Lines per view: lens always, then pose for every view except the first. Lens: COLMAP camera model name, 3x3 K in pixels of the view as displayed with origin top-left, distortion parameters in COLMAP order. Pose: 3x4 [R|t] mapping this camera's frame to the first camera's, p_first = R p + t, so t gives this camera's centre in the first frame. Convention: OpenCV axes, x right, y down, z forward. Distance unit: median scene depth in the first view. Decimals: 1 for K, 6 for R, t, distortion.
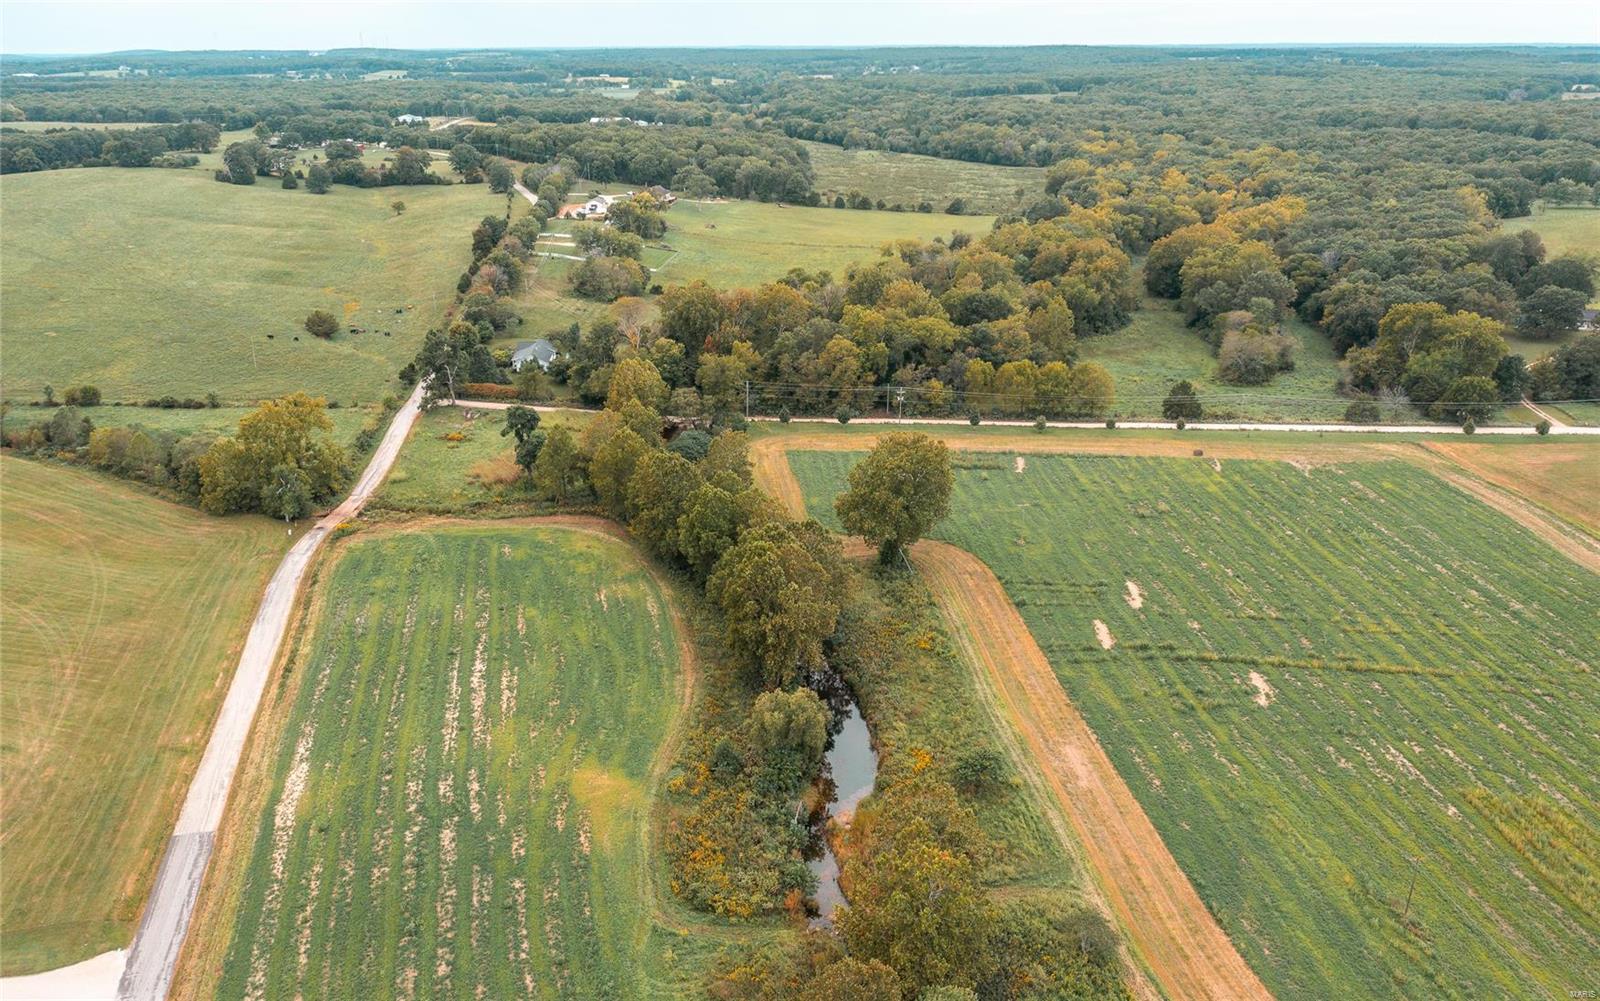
lens RADIAL K [[1258.9, 0, 798.1], [0, 1258.9, 494.6], [0, 0, 1]] dist [-0.010588, 0.001563]
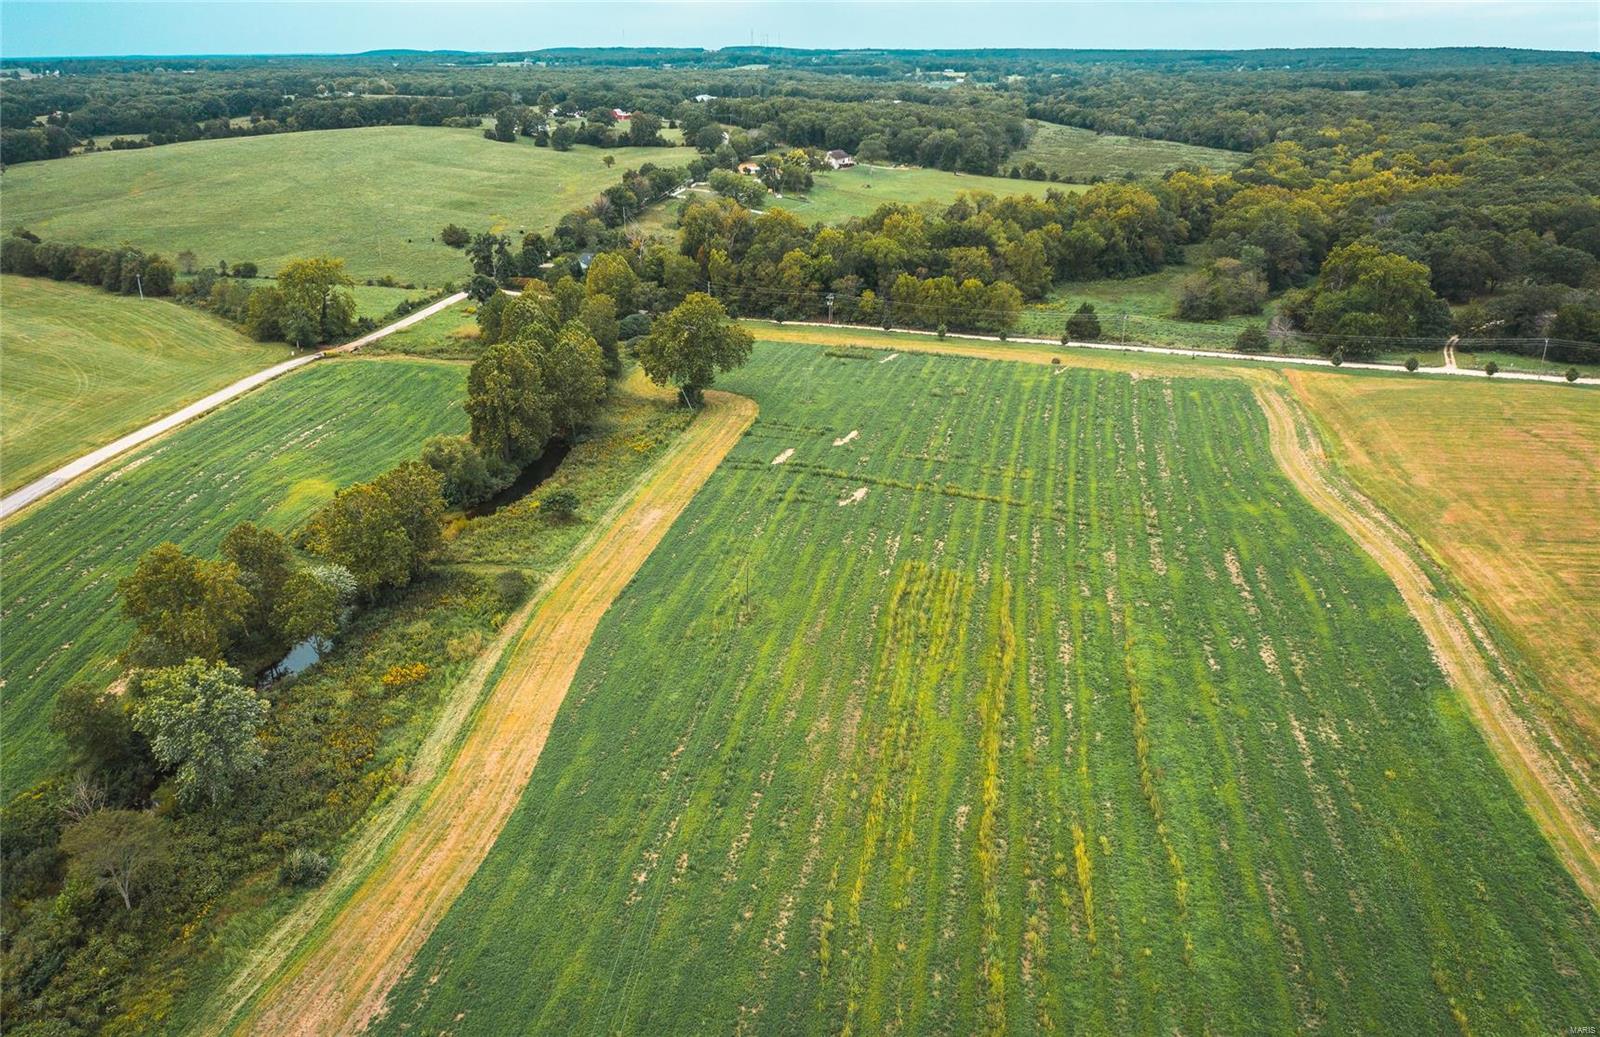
lens RADIAL K [[1274.9, 0, 801.4], [0, 1274.9, 524.7], [0, 0, 1]] dist [-0.019923, -0.002536]
pose [[0.954942, 0.107997, -0.276447, 0.182586], [-0.103953, 0.994151, 0.029289, 0.041903], [0.277993, 0.000769, 0.960583, -0.050568]]
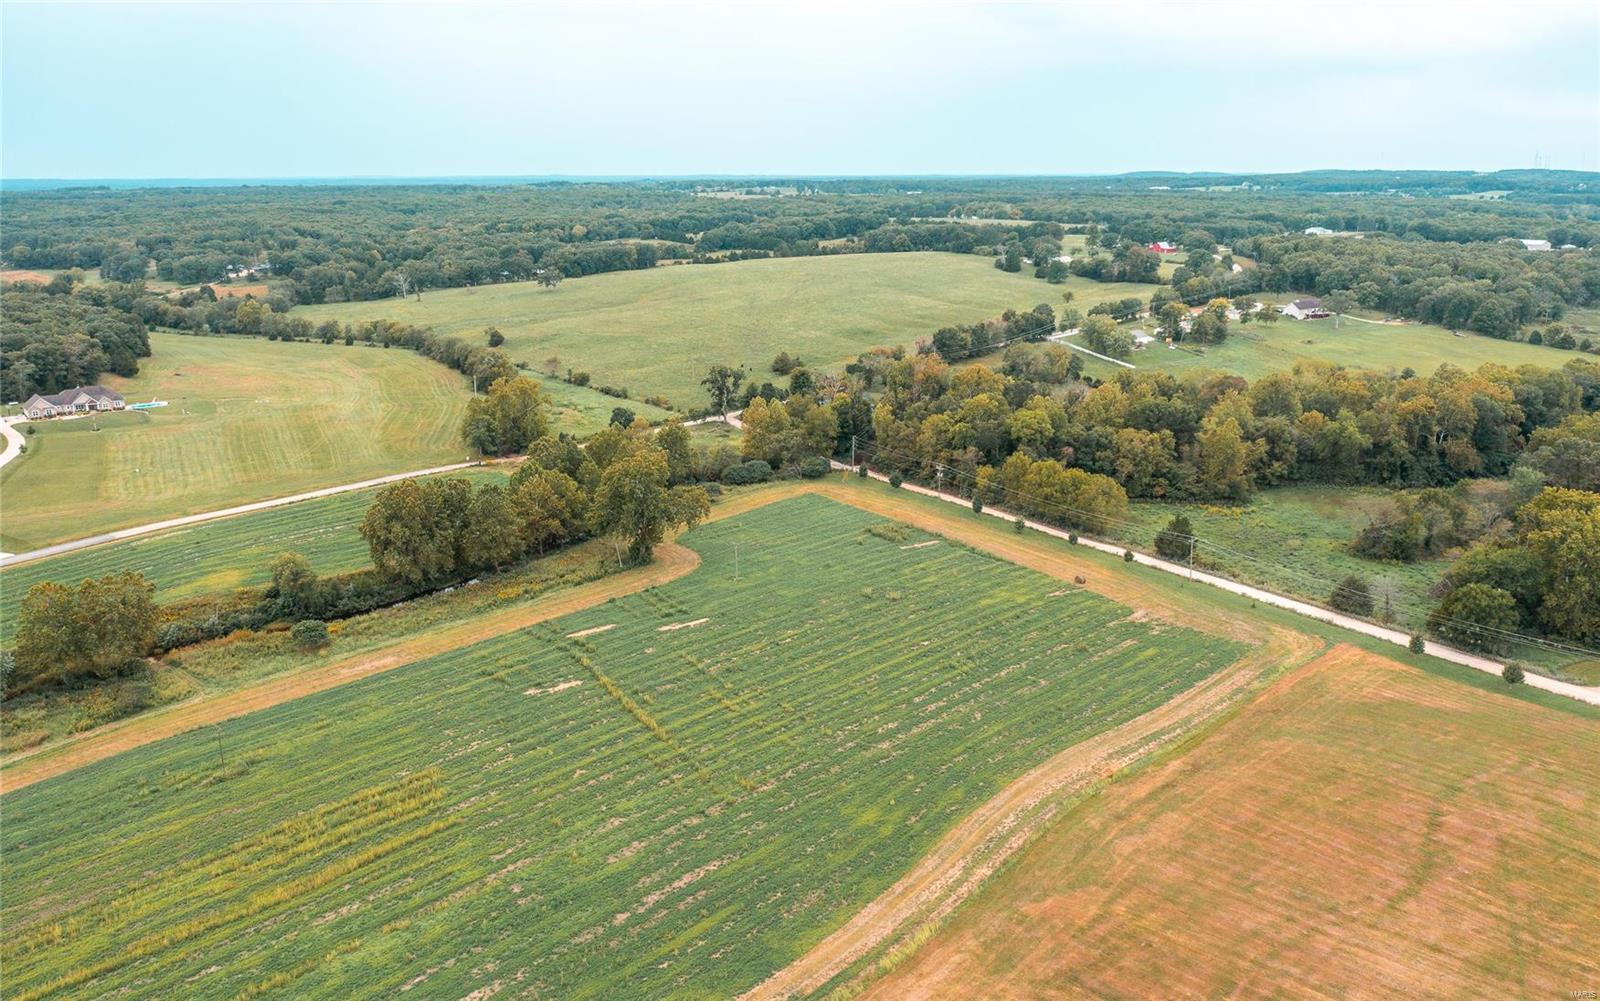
lens RADIAL K [[1258.9, 0, 795.6], [0, 1258.9, 498.4], [0, 0, 1]] dist [-0.010588, 0.001563]
pose [[0.630862, 0.197984, -0.750210, 0.364541], [-0.261517, 0.964577, 0.034643, -0.028880], [0.730494, 0.174338, 0.660291, 0.106604]]
